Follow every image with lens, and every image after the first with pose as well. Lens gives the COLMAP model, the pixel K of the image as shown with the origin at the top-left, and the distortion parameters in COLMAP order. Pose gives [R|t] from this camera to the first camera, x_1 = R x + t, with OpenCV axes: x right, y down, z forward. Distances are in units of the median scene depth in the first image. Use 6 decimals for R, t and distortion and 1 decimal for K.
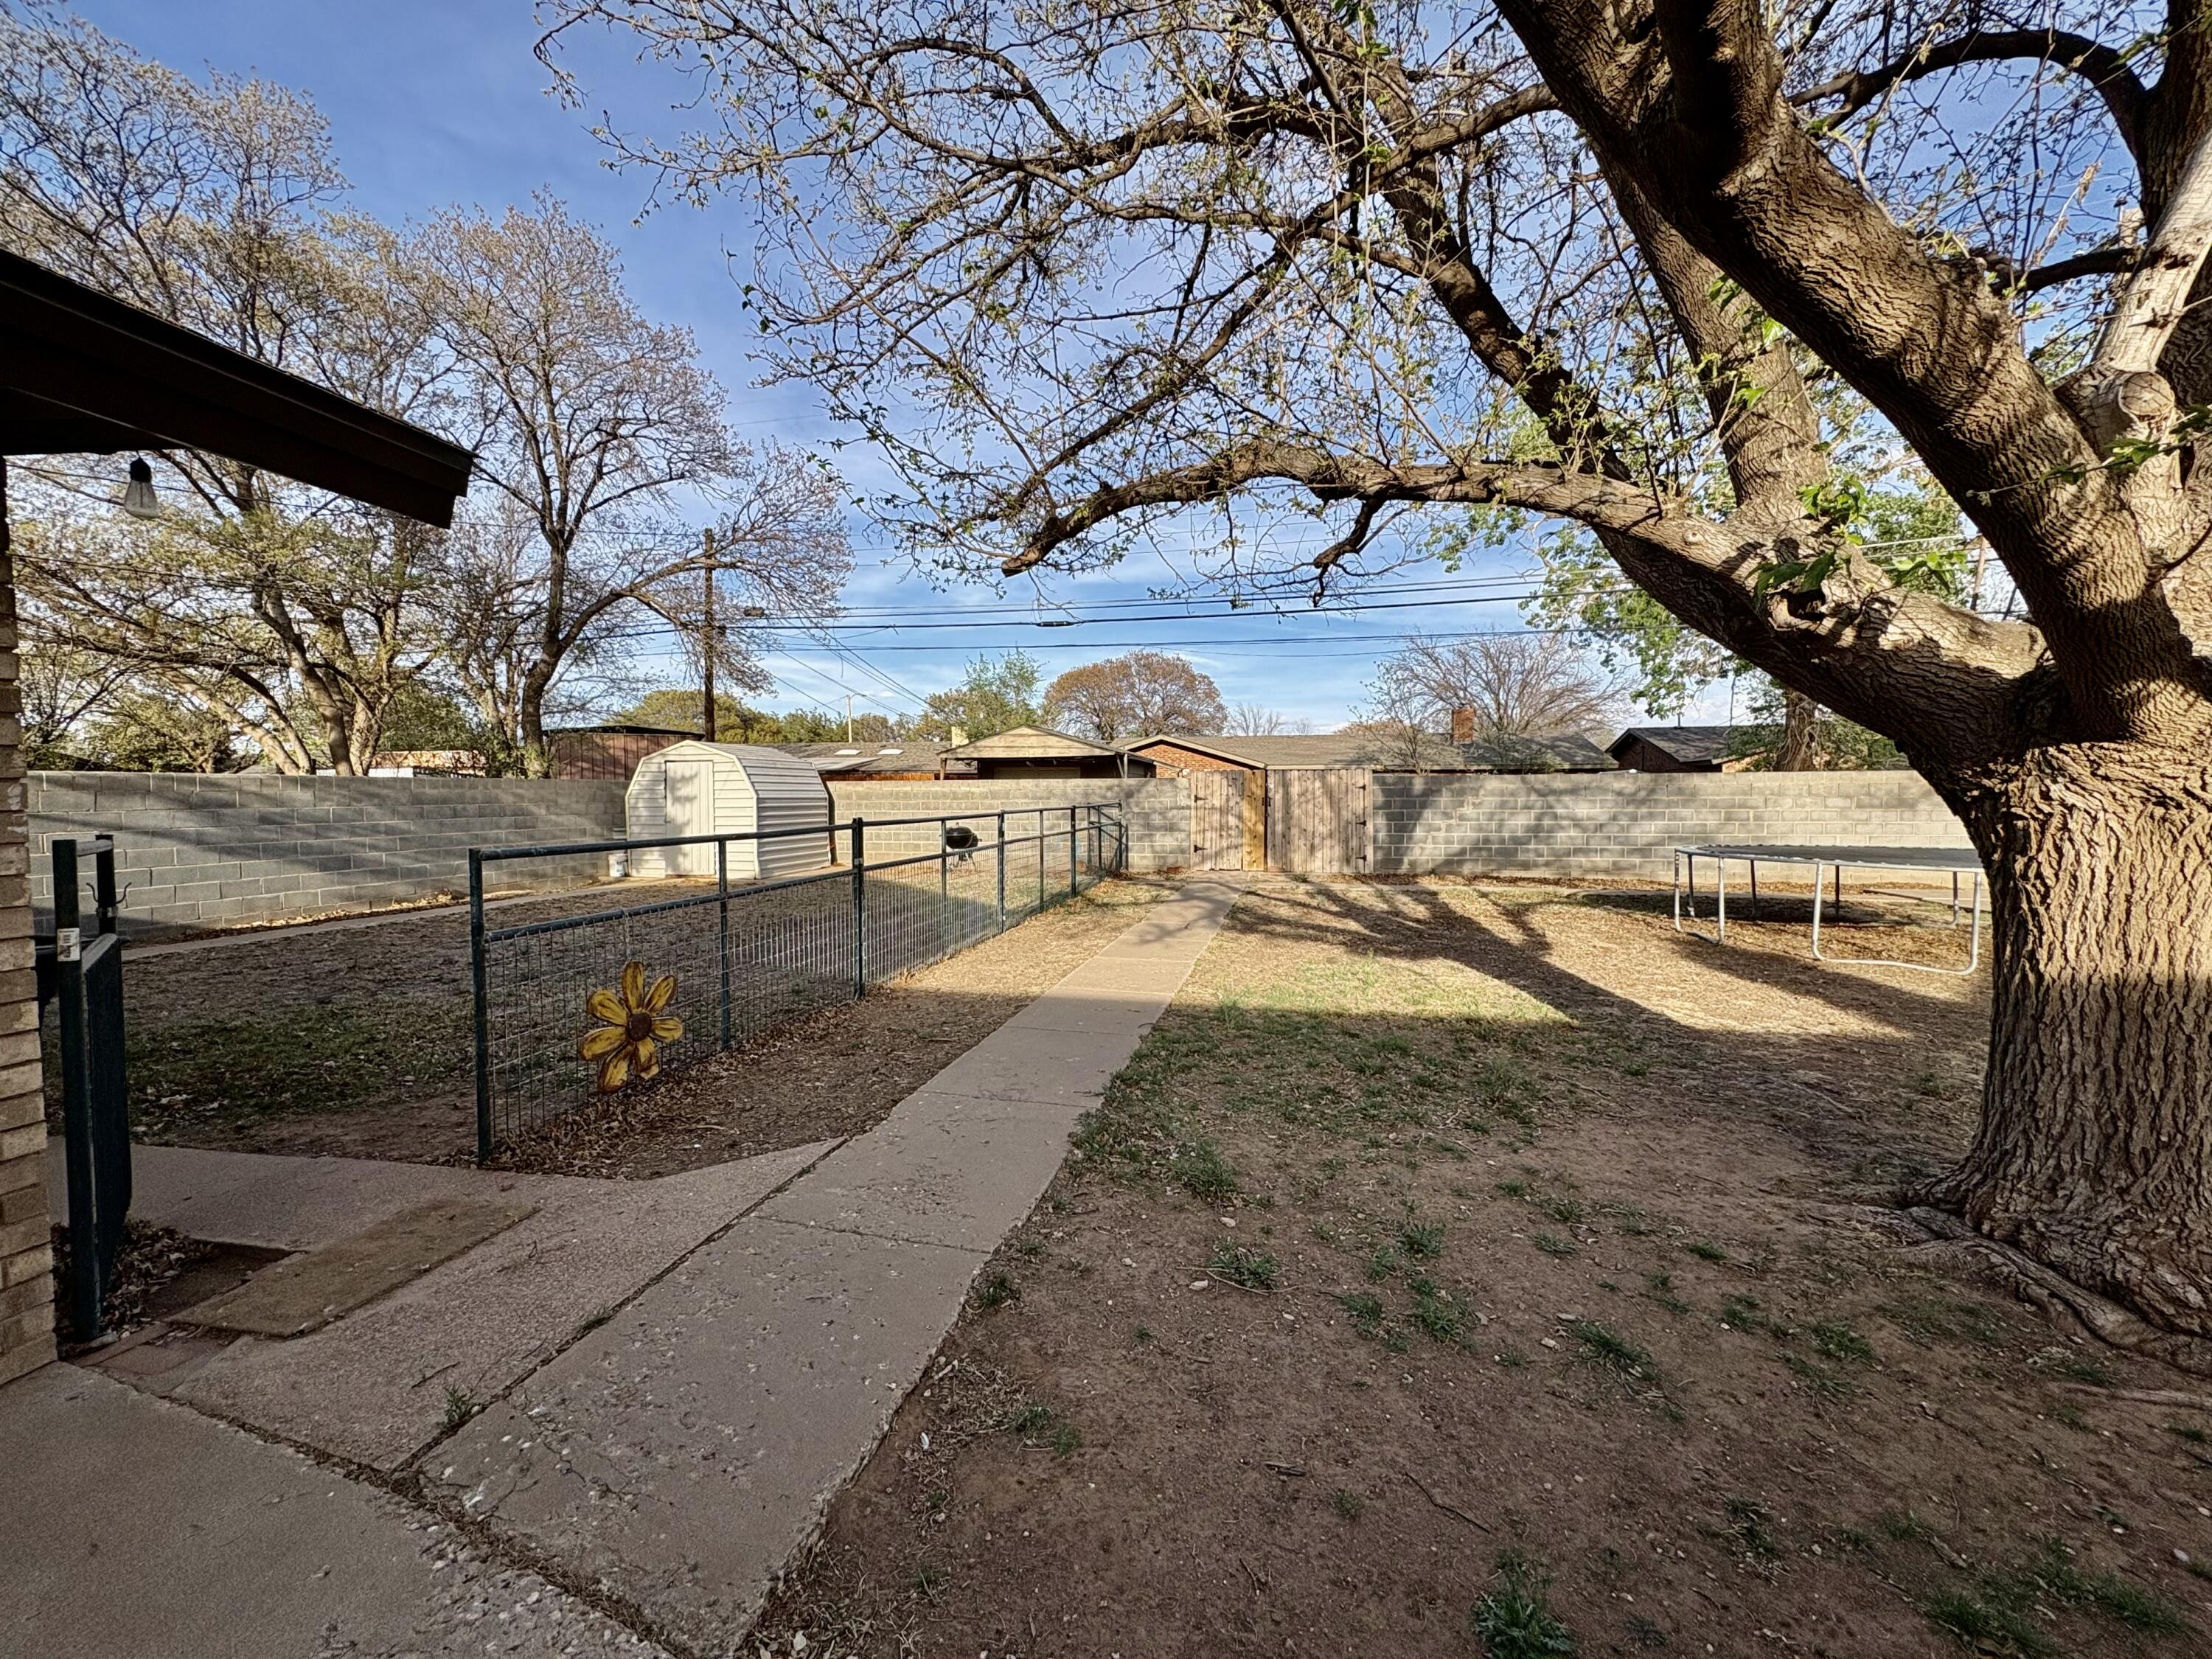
lens RADIAL K [[887.6, 0, 1101.8], [0, 887.6, 827.0], [0, 0, 1]] dist [0.001211, -0.000131]
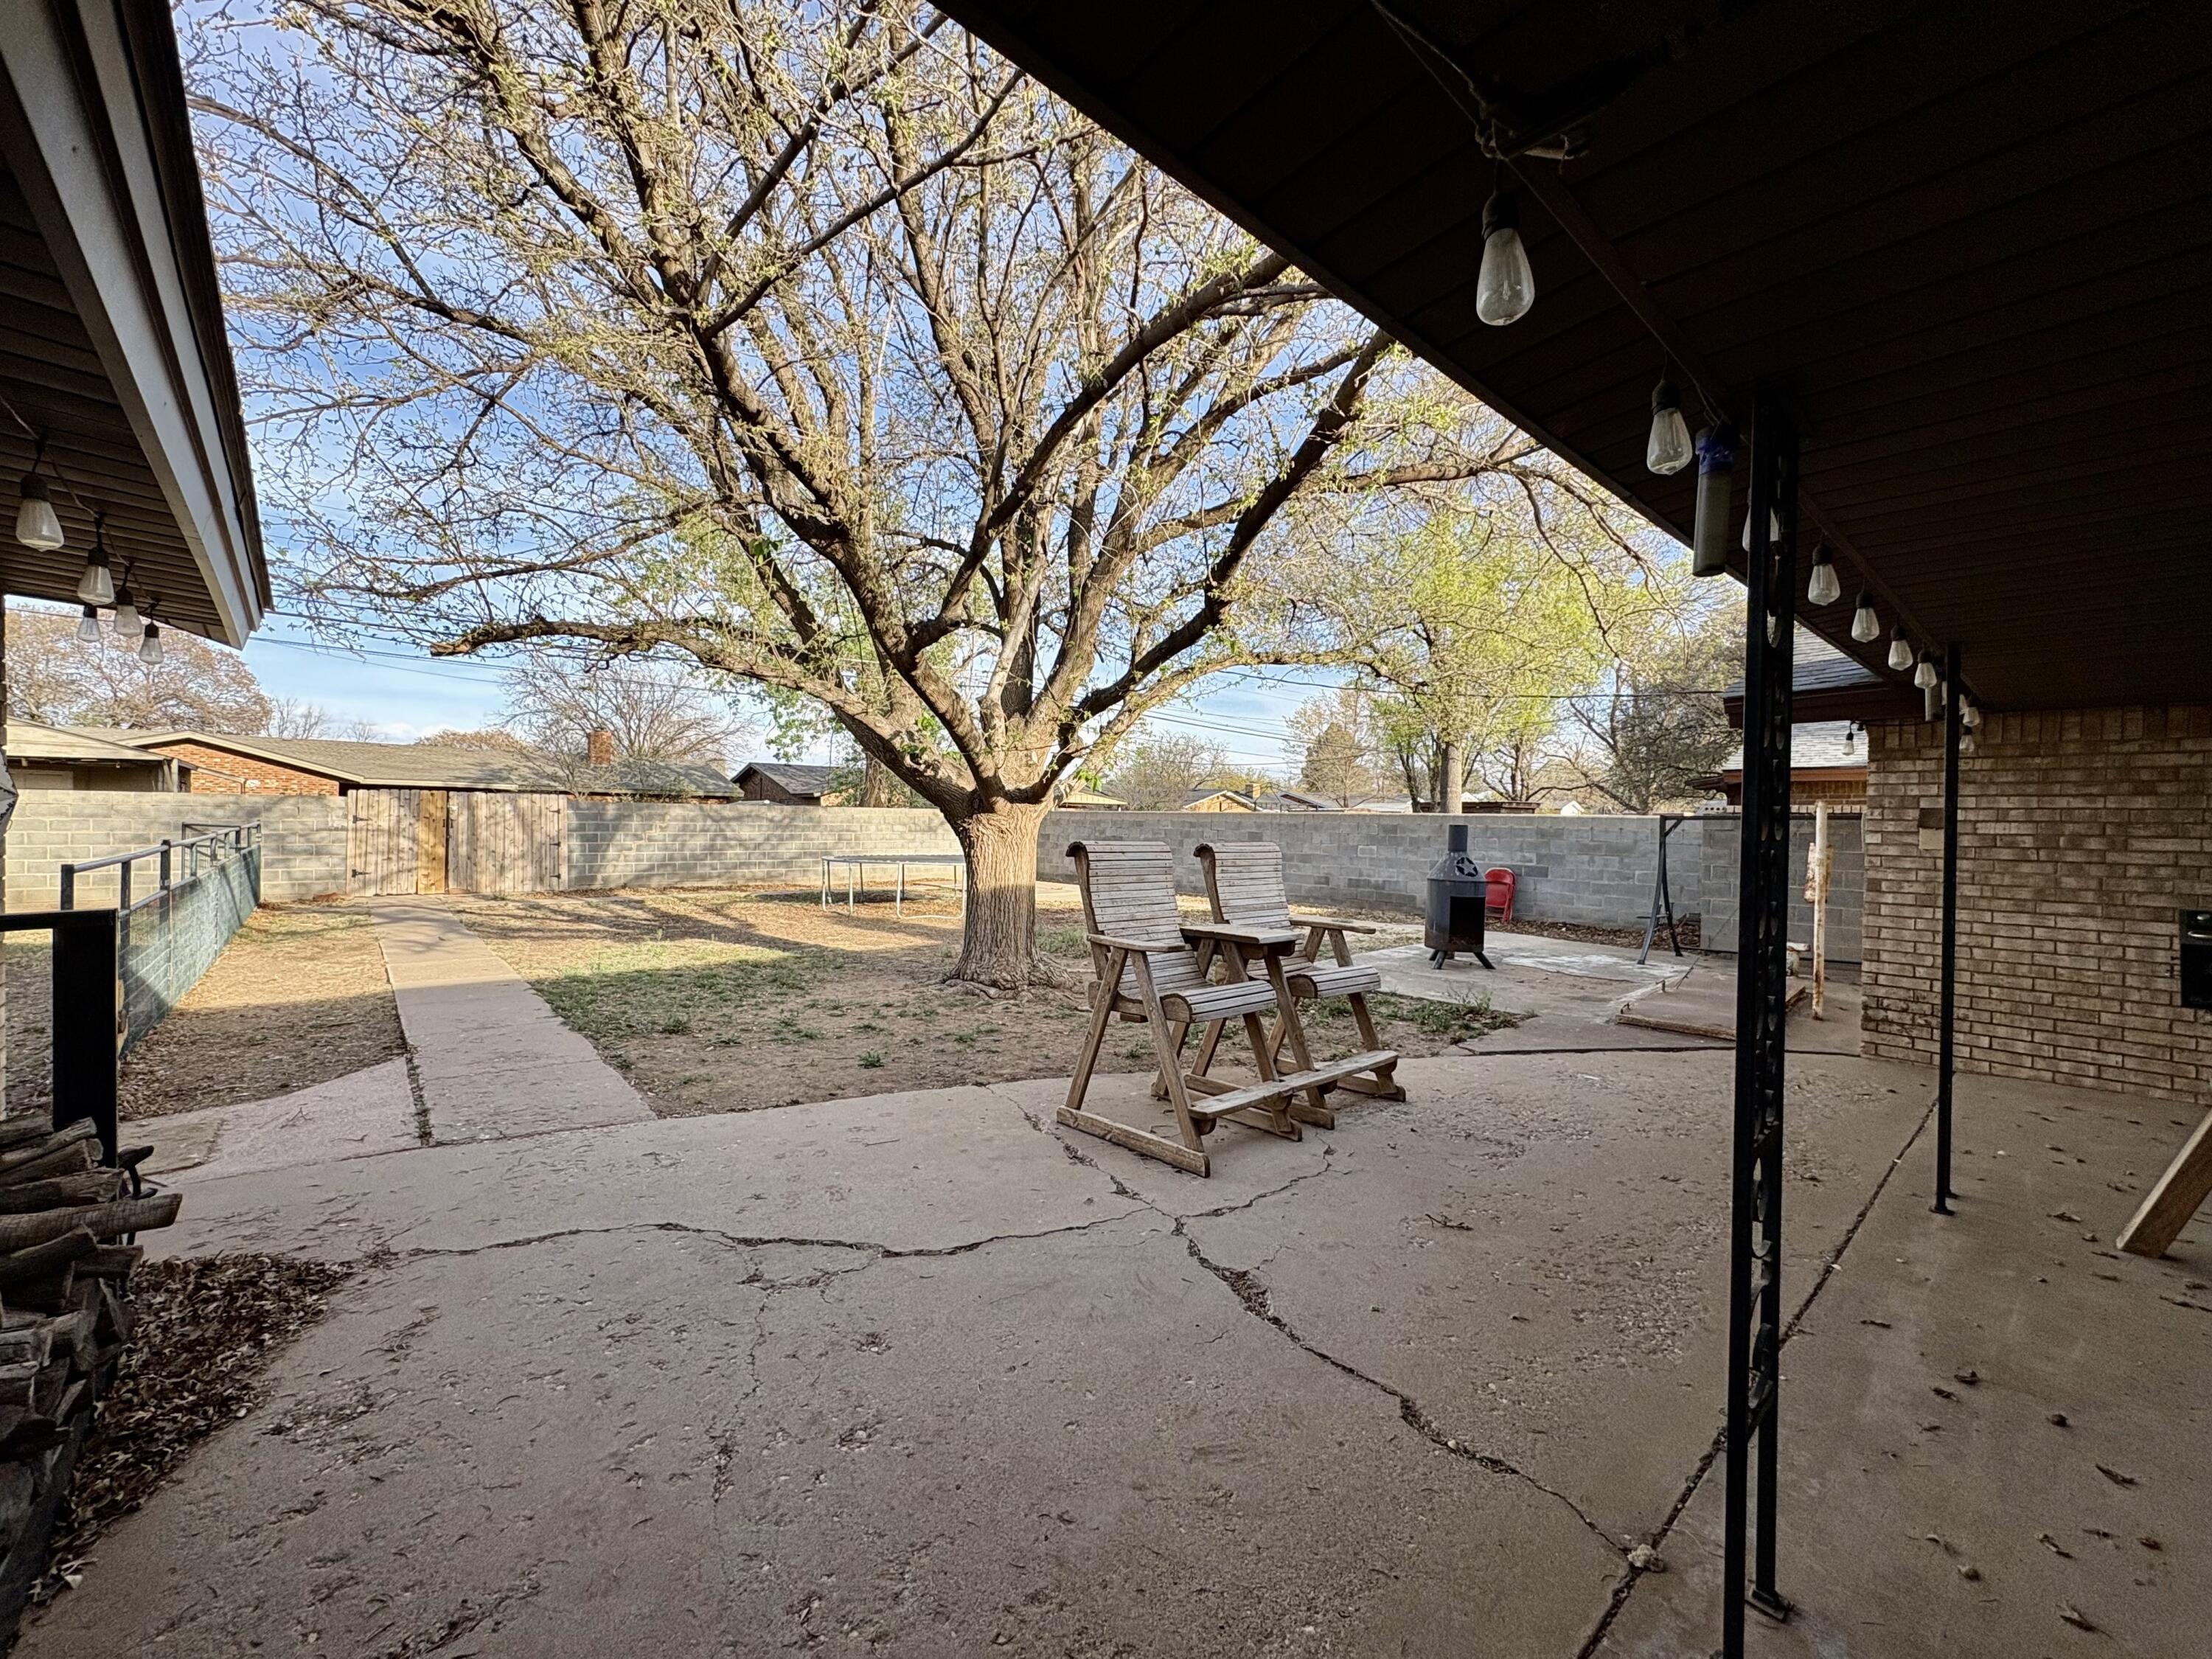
lens RADIAL K [[887.6, 0, 1101.8], [0, 887.6, 827.0], [0, 0, 1]] dist [0.001211, -0.000131]
pose [[0.597202, 0.007717, 0.802054, -0.190722], [0.012239, 0.999750, -0.018732, 0.003015], [-0.801998, 0.021003, 0.596958, -0.196258]]
